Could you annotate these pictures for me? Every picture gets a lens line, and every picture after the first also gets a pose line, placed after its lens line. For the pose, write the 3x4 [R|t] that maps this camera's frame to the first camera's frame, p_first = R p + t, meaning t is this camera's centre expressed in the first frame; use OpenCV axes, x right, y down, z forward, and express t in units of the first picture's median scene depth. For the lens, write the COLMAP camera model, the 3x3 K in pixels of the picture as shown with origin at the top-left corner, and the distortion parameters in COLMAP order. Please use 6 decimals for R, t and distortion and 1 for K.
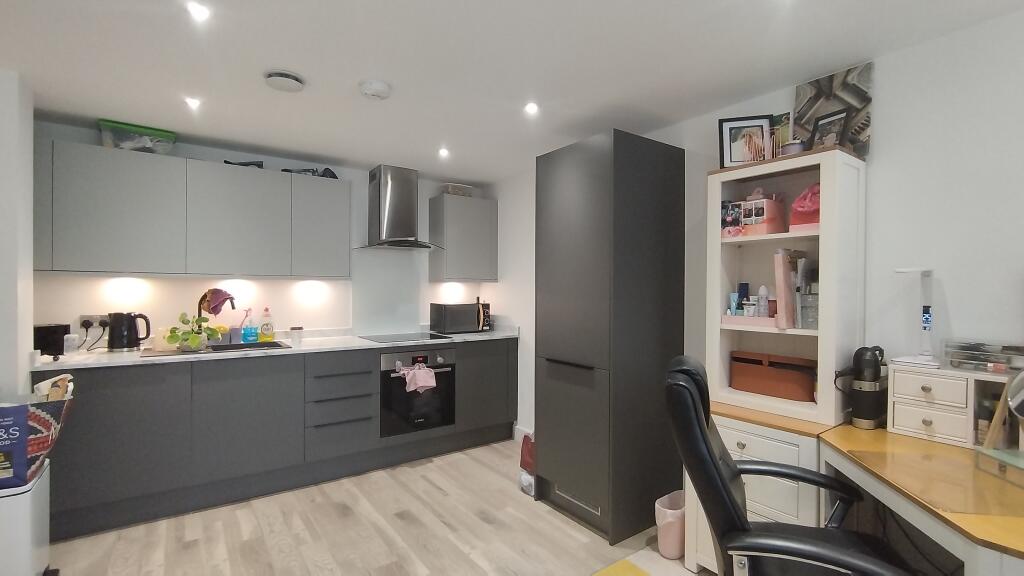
lens RADIAL K [[465.8, 0, 512.0], [0, 465.8, 288.0], [0, 0, 1]] dist [-0.002851, -0.000269]
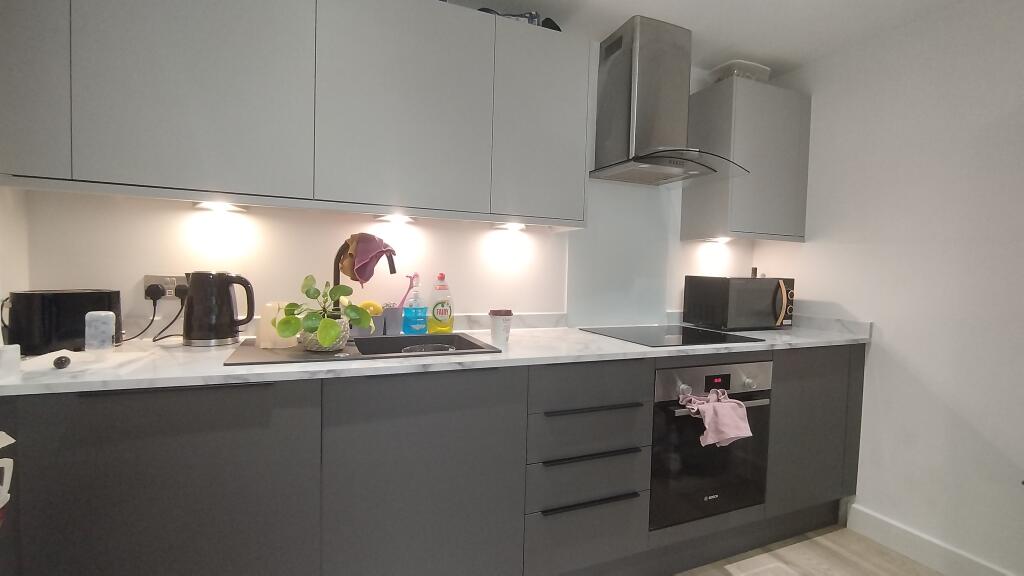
lens RADIAL K [[465.8, 0, 512.0], [0, 465.8, 288.0], [0, 0, 1]] dist [-0.002851, -0.000269]
pose [[0.974755, 0.027769, -0.221546, -0.340325], [-0.019822, 0.999081, 0.038013, 0.039275], [0.222398, -0.032662, 0.974409, 0.499629]]
